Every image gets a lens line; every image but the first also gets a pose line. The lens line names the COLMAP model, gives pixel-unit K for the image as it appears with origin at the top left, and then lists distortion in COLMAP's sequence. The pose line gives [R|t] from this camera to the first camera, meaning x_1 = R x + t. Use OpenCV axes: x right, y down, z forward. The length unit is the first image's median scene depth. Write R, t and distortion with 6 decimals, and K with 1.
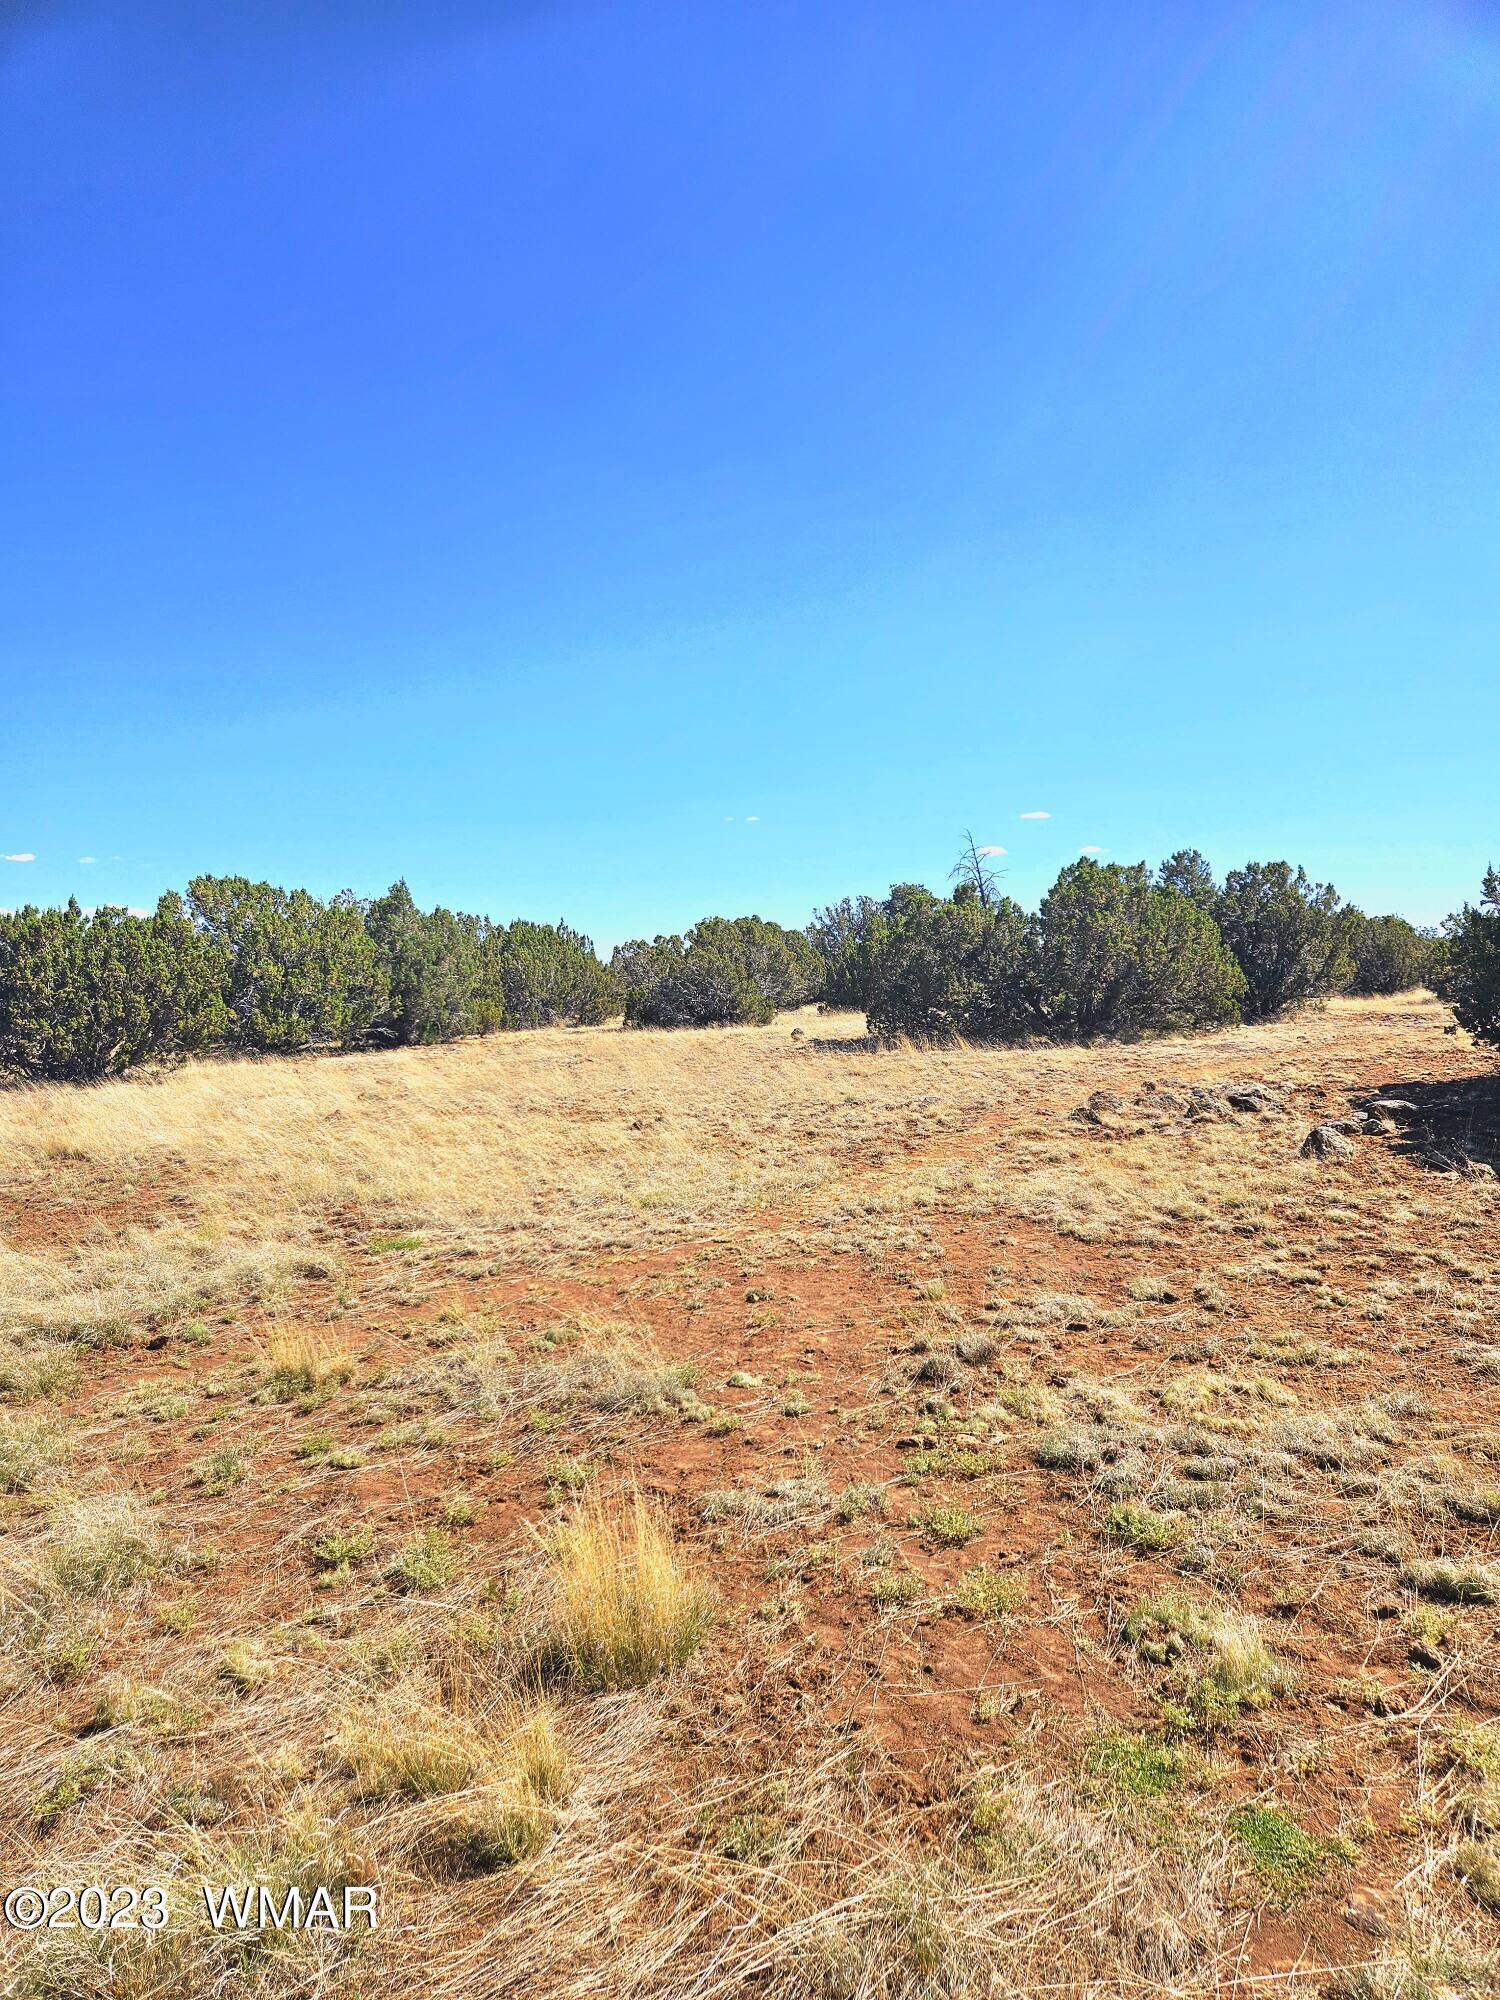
lens RADIAL K [[1328.8, 0, 751.0], [0, 1328.8, 1013.2], [0, 0, 1]] dist [0.077343, -0.065953]
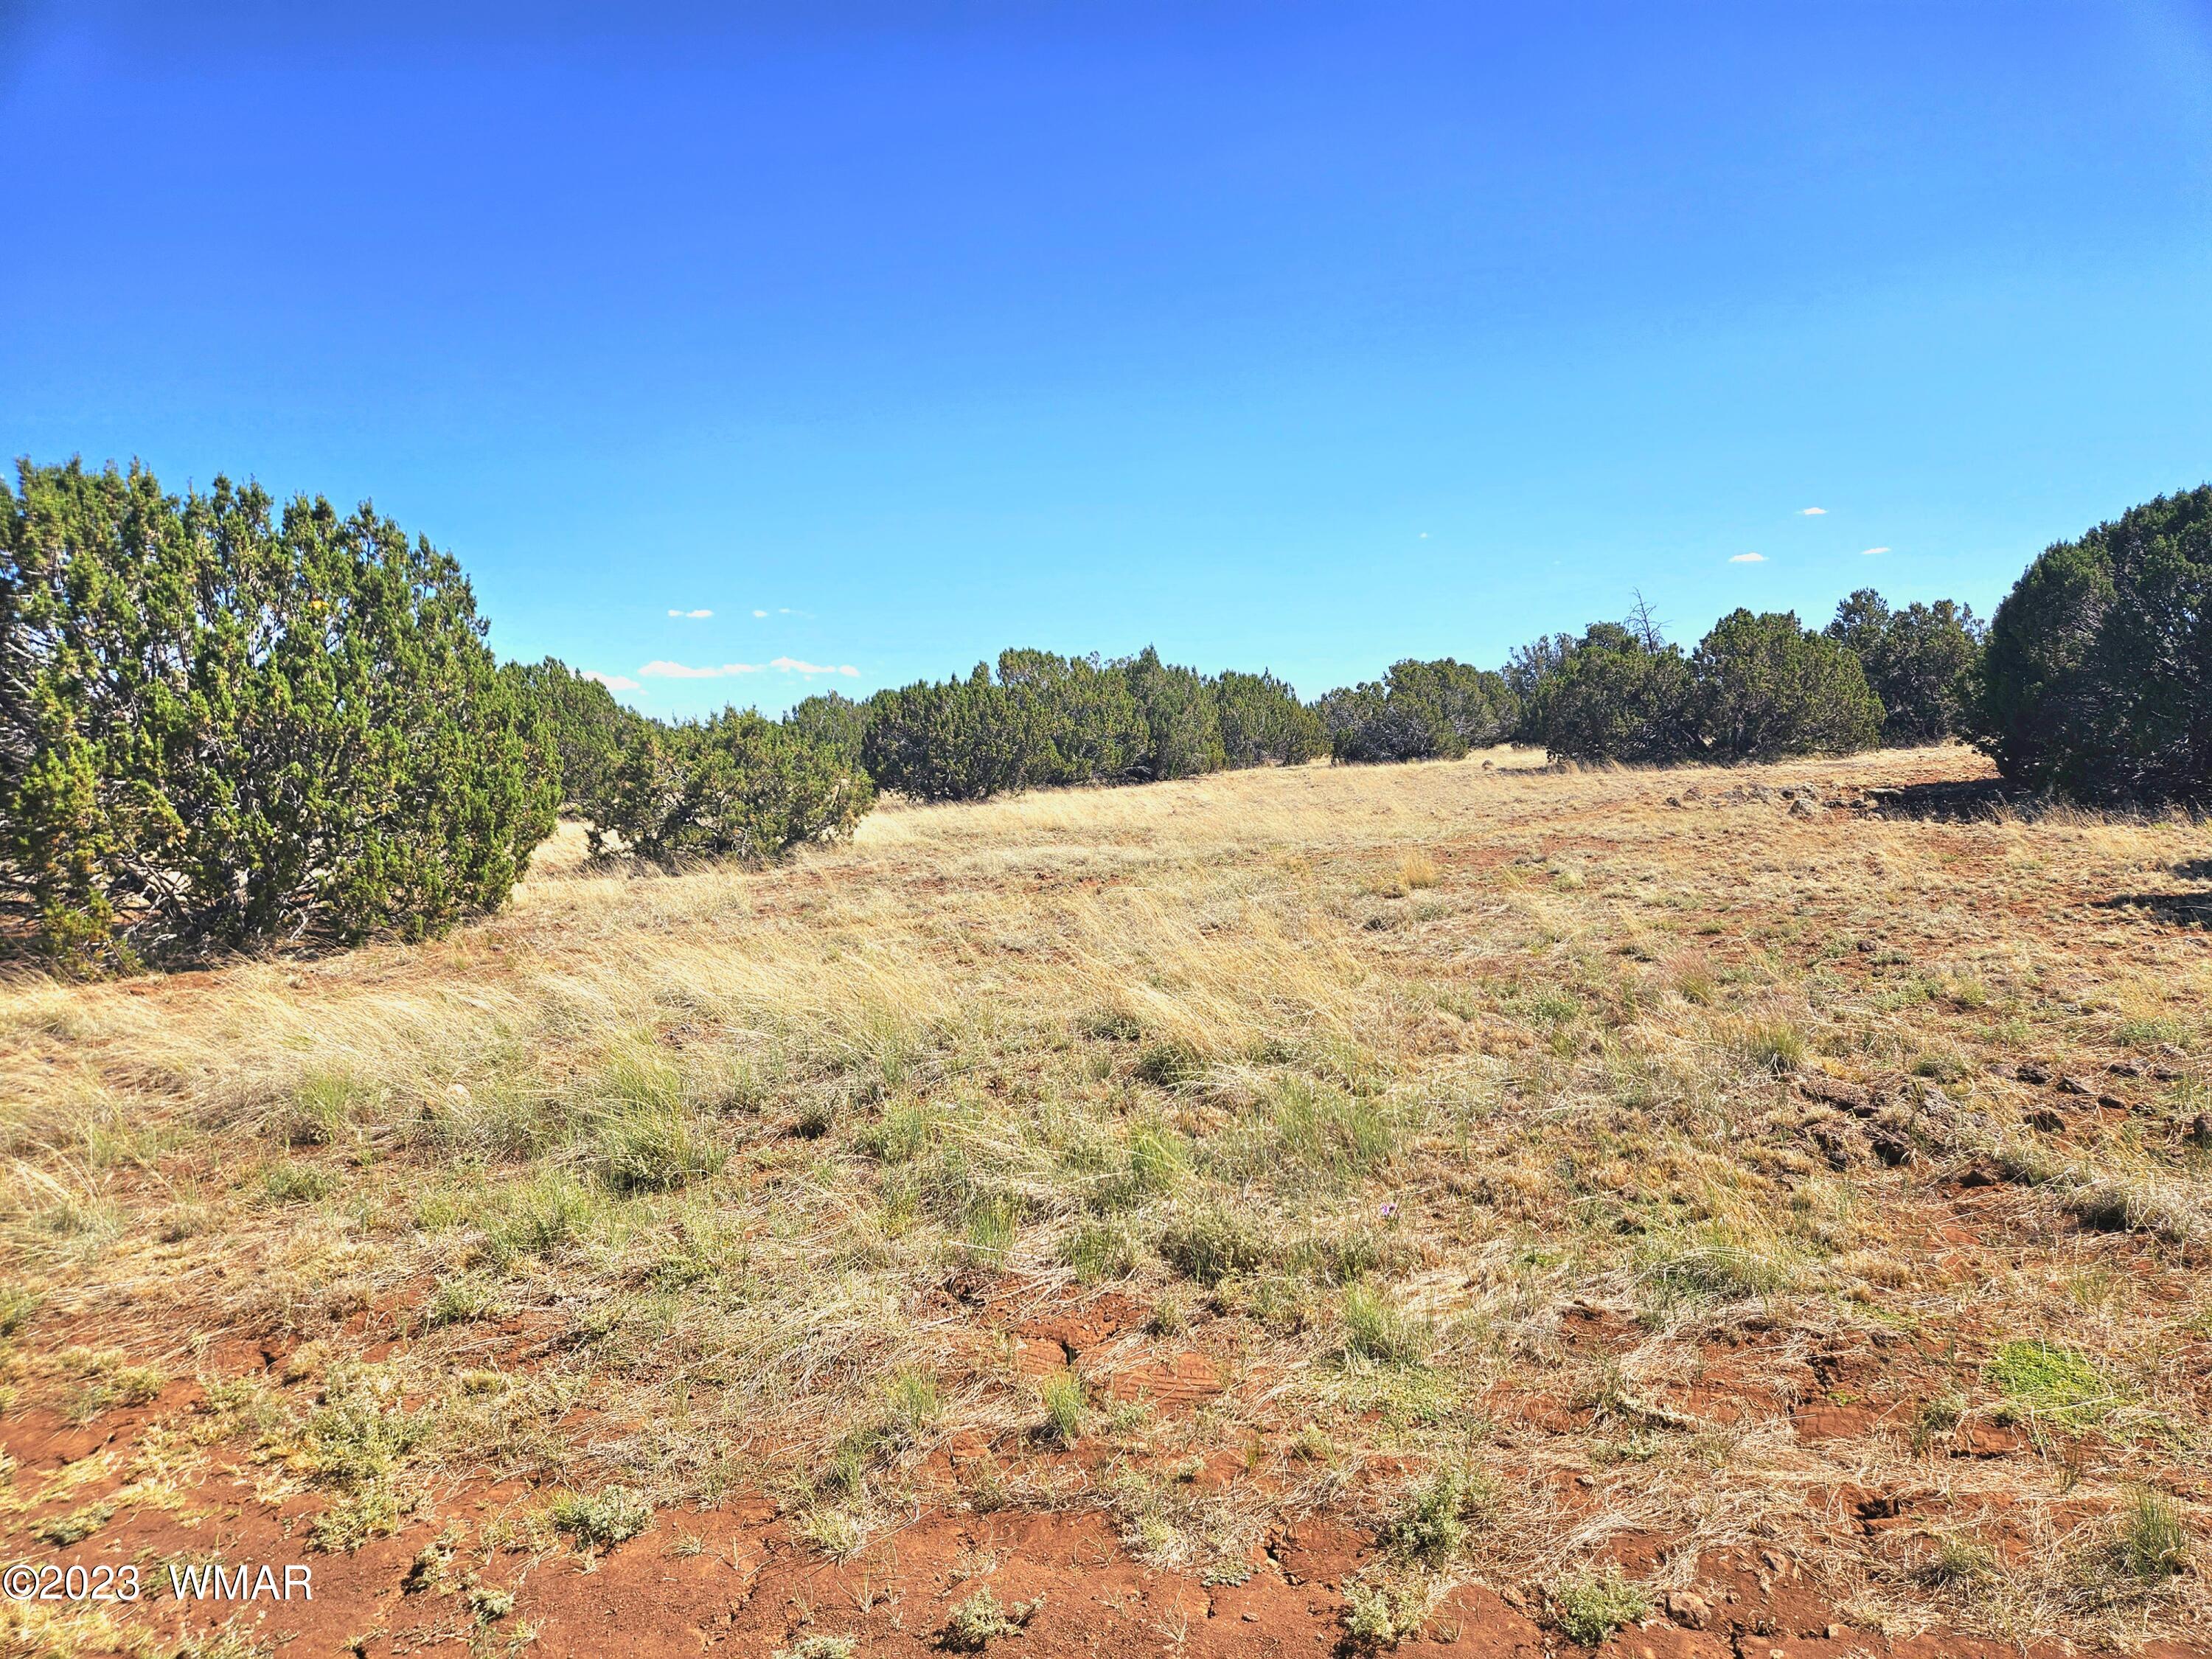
lens RADIAL K [[1469.6, 0, 1128.6], [0, 1469.6, 836.9], [0, 0, 1]] dist [0.077343, -0.065953]
pose [[0.977659, -0.005687, -0.210119, -0.002170], [0.016436, 0.998641, 0.049448, 0.011474], [0.209552, -0.051797, 0.976425, -0.441270]]
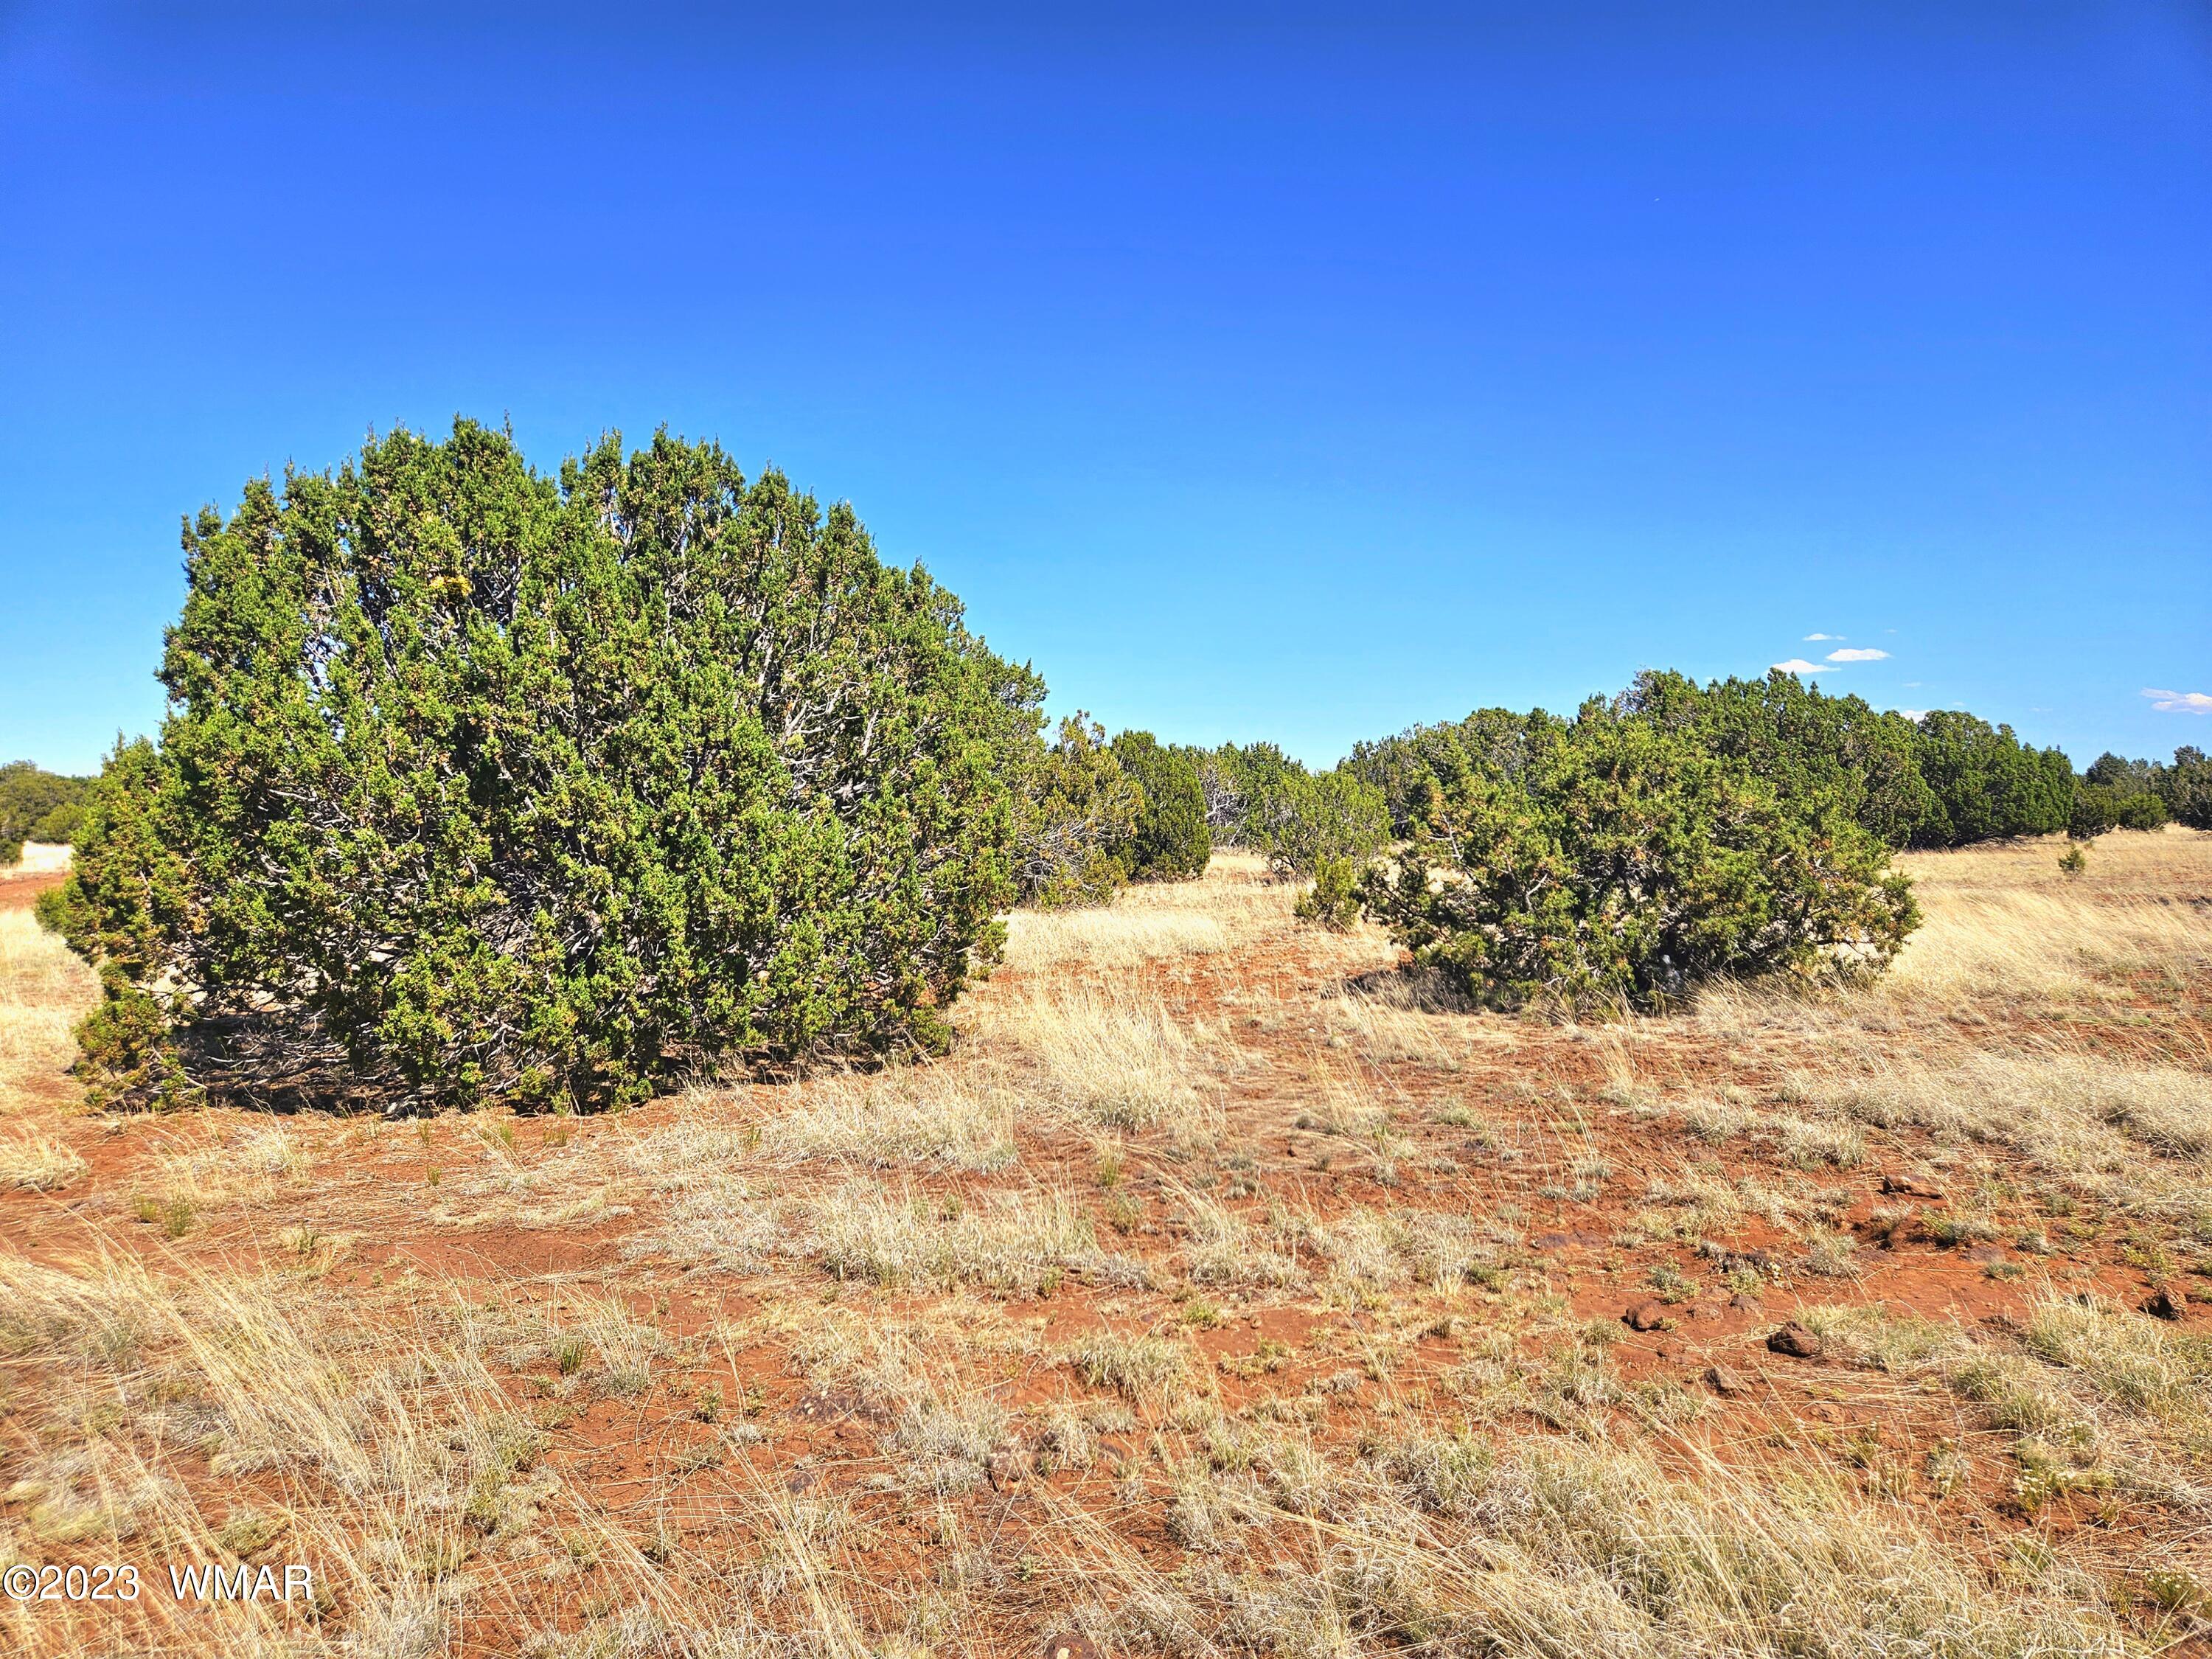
lens RADIAL K [[1469.6, 0, 1101.6], [0, 1469.6, 796.8], [0, 0, 1]] dist [0.077343, -0.065953]
pose [[0.374383, -0.000505, -0.927274, -0.009926], [-0.009038, 0.999950, -0.004194, 0.003143], [0.927230, 0.009951, 0.374360, -0.009907]]
